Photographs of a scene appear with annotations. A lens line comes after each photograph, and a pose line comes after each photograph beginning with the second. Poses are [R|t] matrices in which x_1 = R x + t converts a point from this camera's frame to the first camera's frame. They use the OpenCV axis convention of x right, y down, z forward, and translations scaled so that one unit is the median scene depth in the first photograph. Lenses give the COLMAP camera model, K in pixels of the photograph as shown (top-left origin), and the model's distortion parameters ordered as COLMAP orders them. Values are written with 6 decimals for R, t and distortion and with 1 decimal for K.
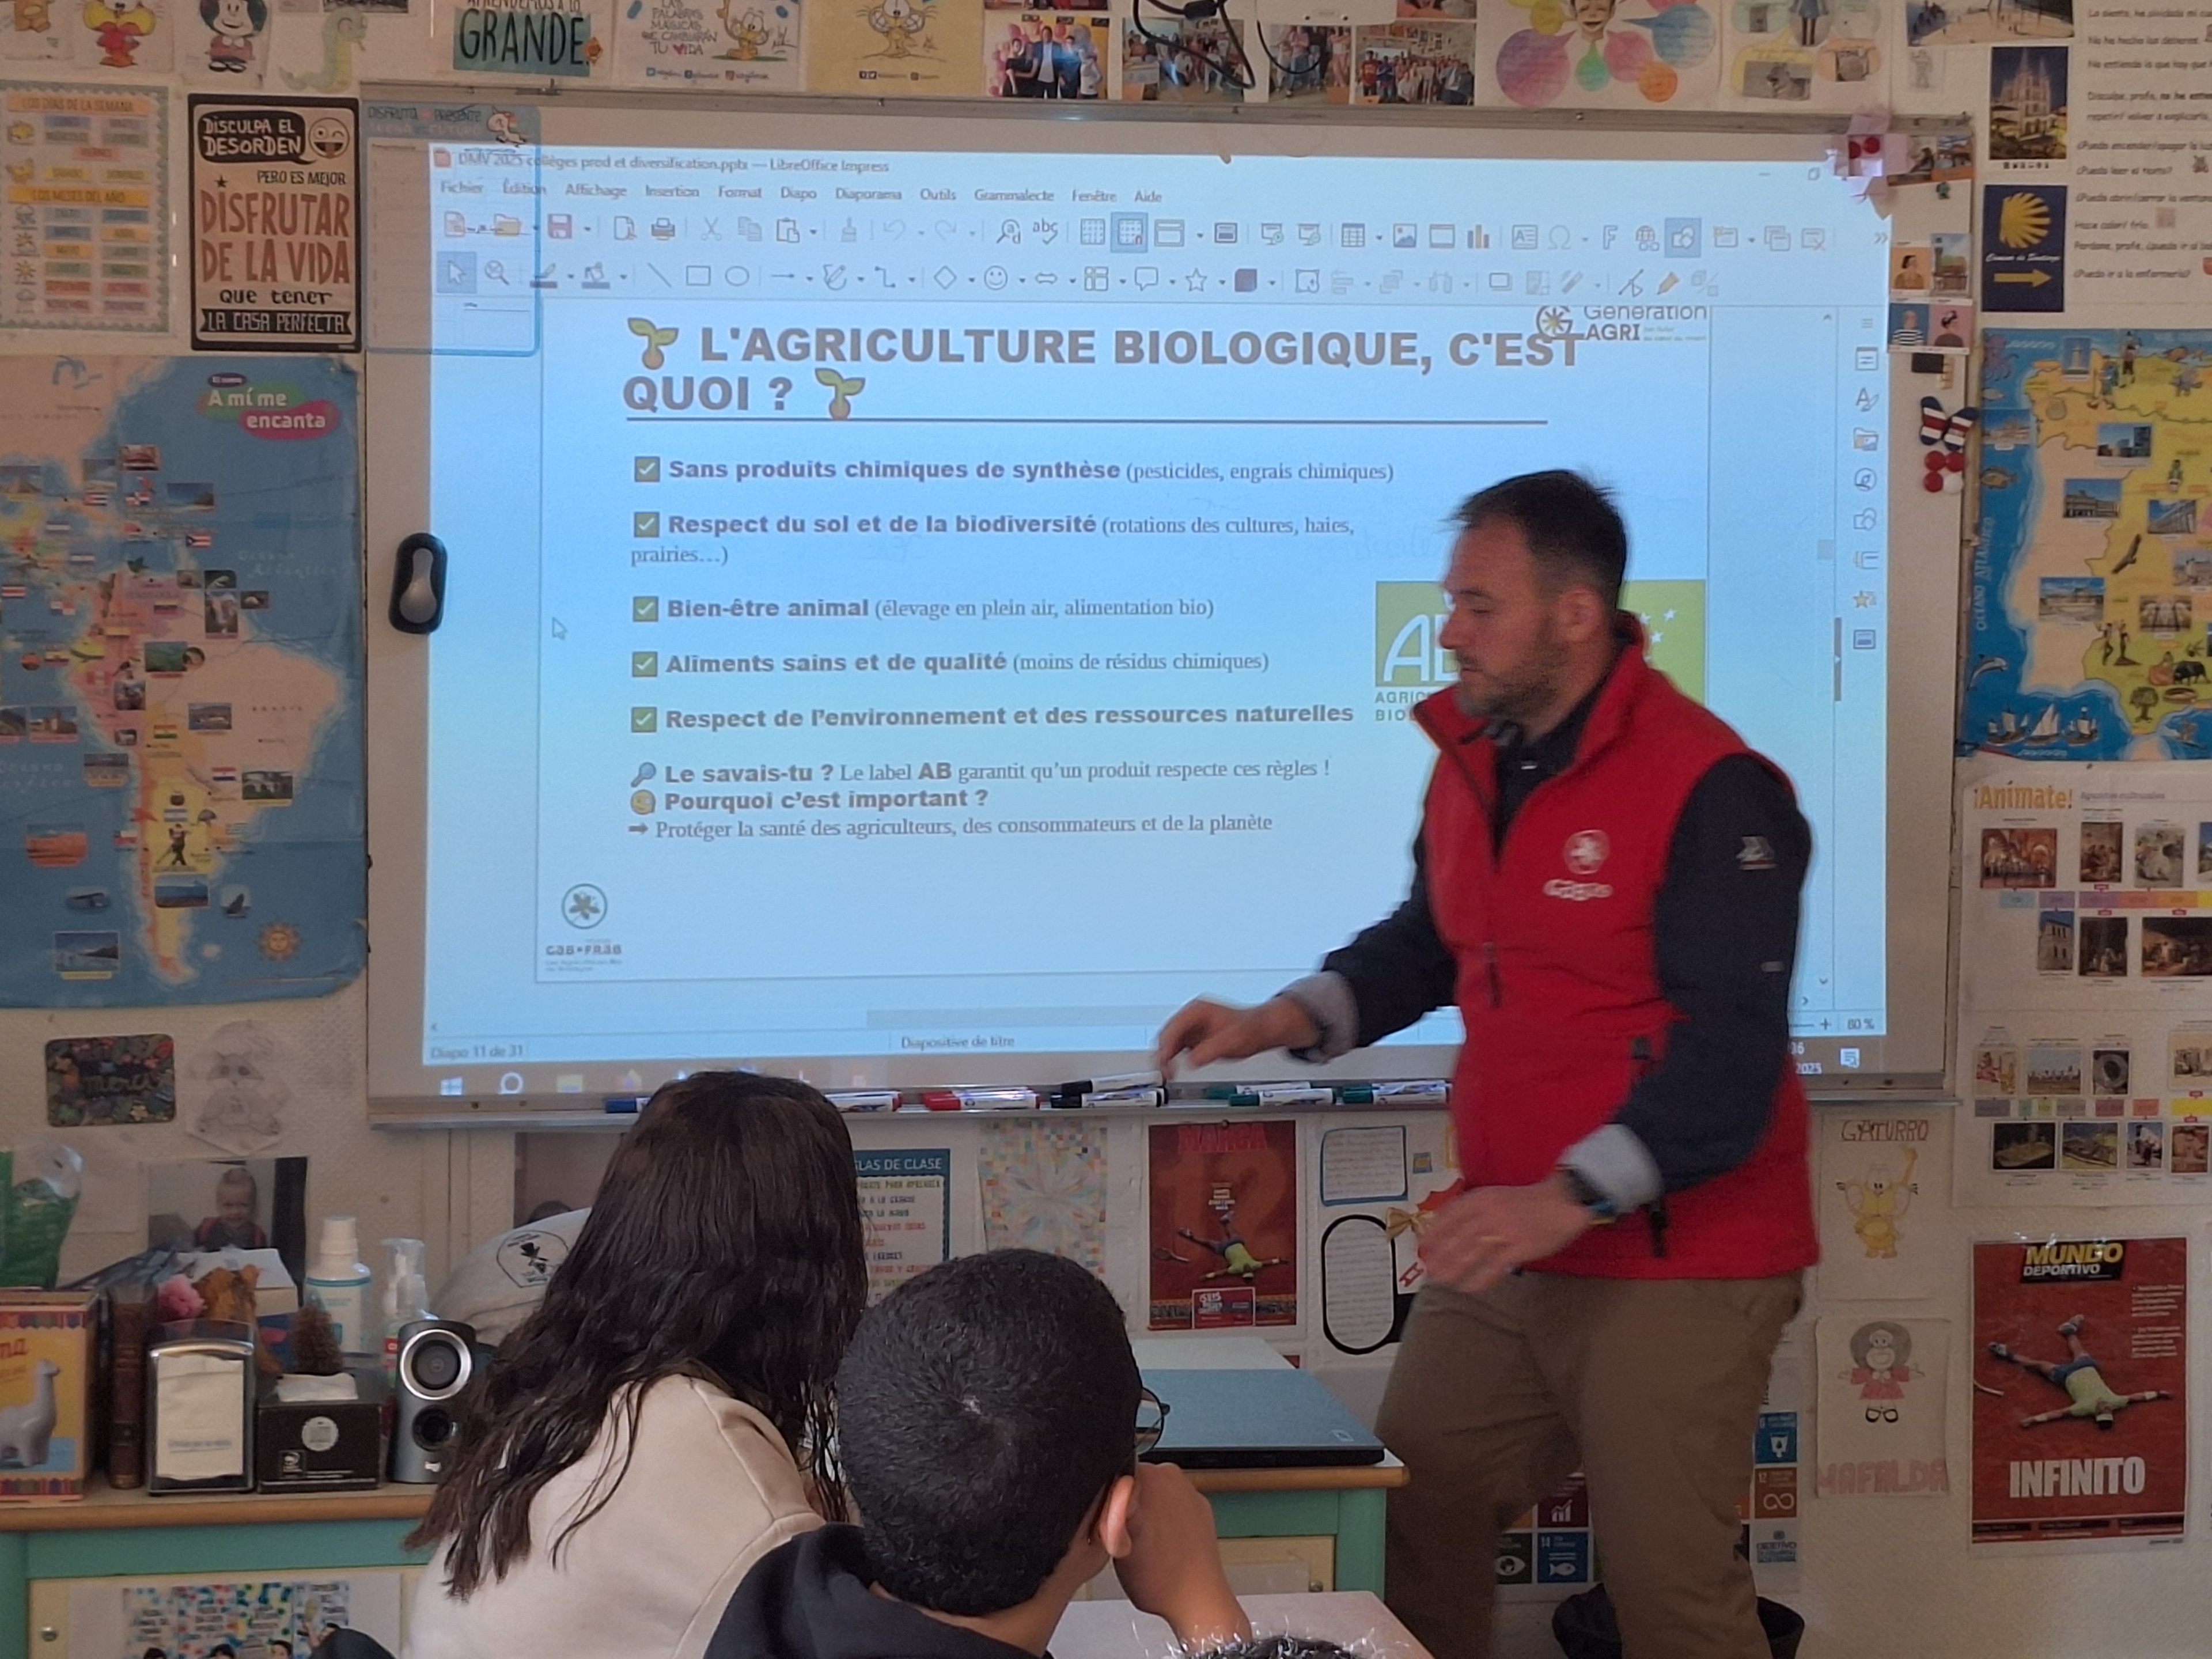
lens RADIAL K [[1574.2, 0, 1100.7], [0, 1574.2, 820.4], [0, 0, 1]] dist [0.029668, -0.001048]
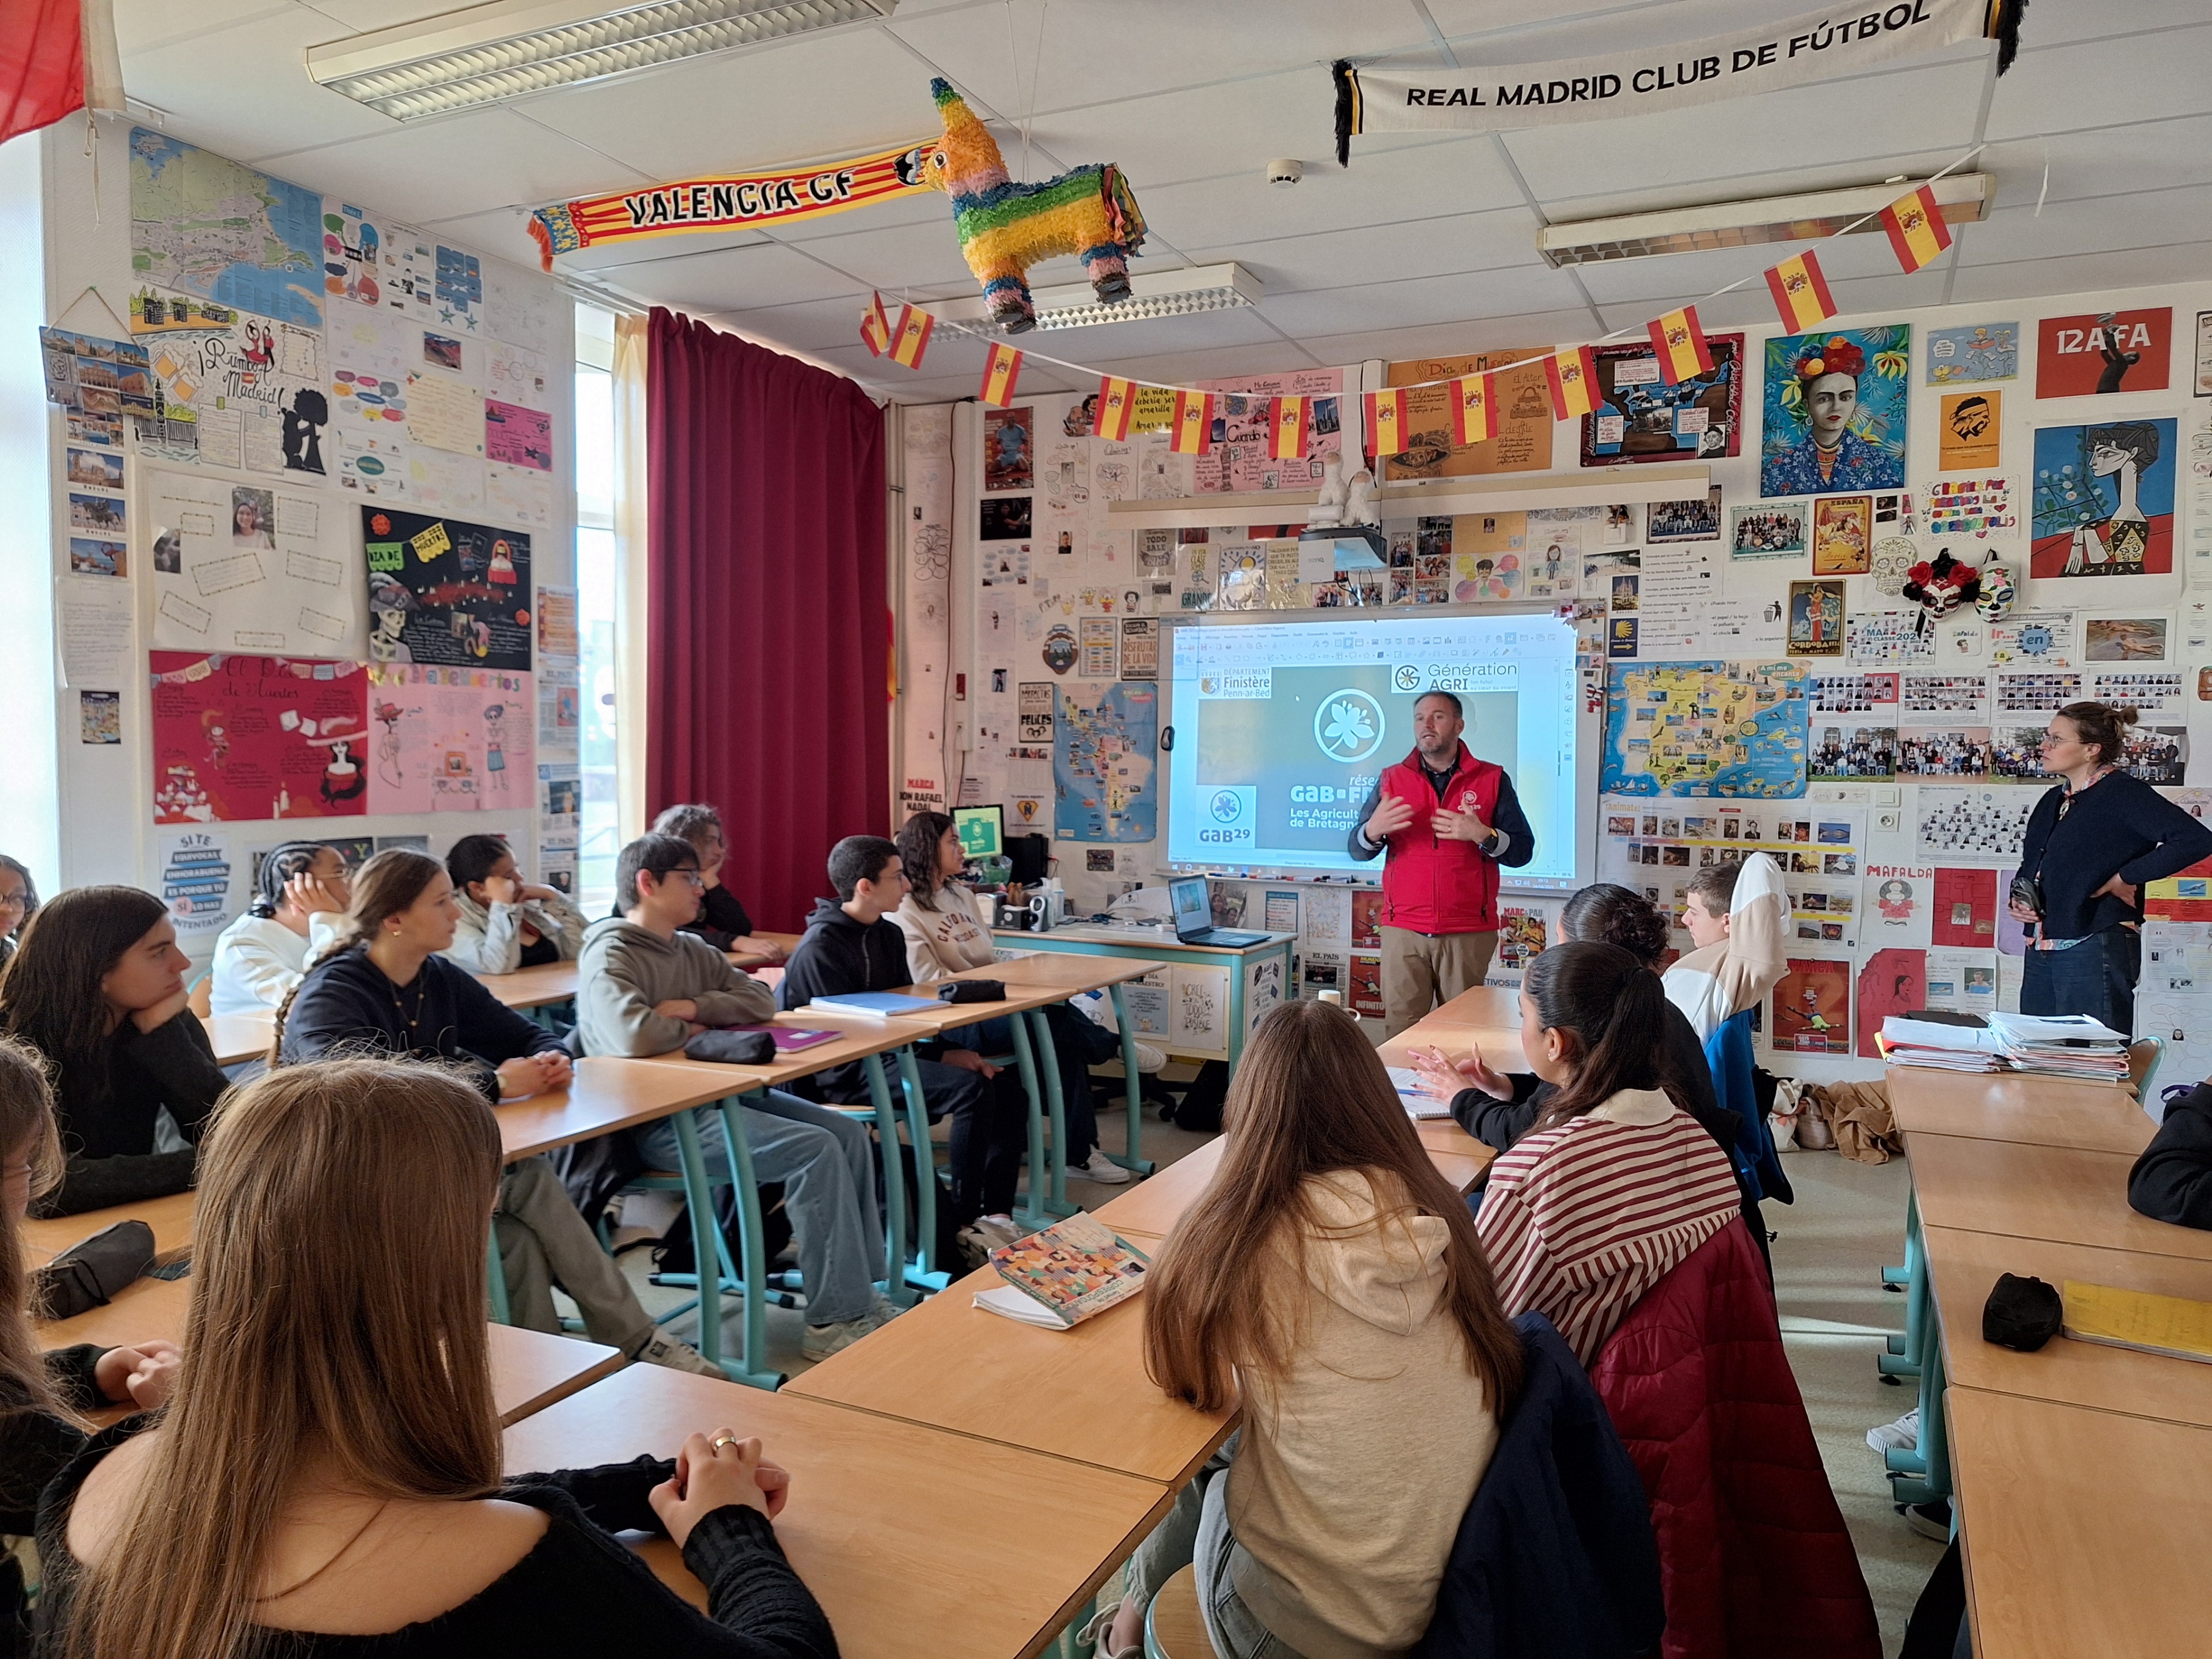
lens RADIAL K [[1574.2, 0, 1102.8], [0, 1574.2, 824.1], [0, 0, 1]] dist [0.029668, -0.001048]
pose [[0.880293, 0.043151, -0.472464, 1.186196], [-0.015162, 0.997905, 0.062890, -0.168084], [0.474188, -0.048198, 0.879103, -2.342155]]
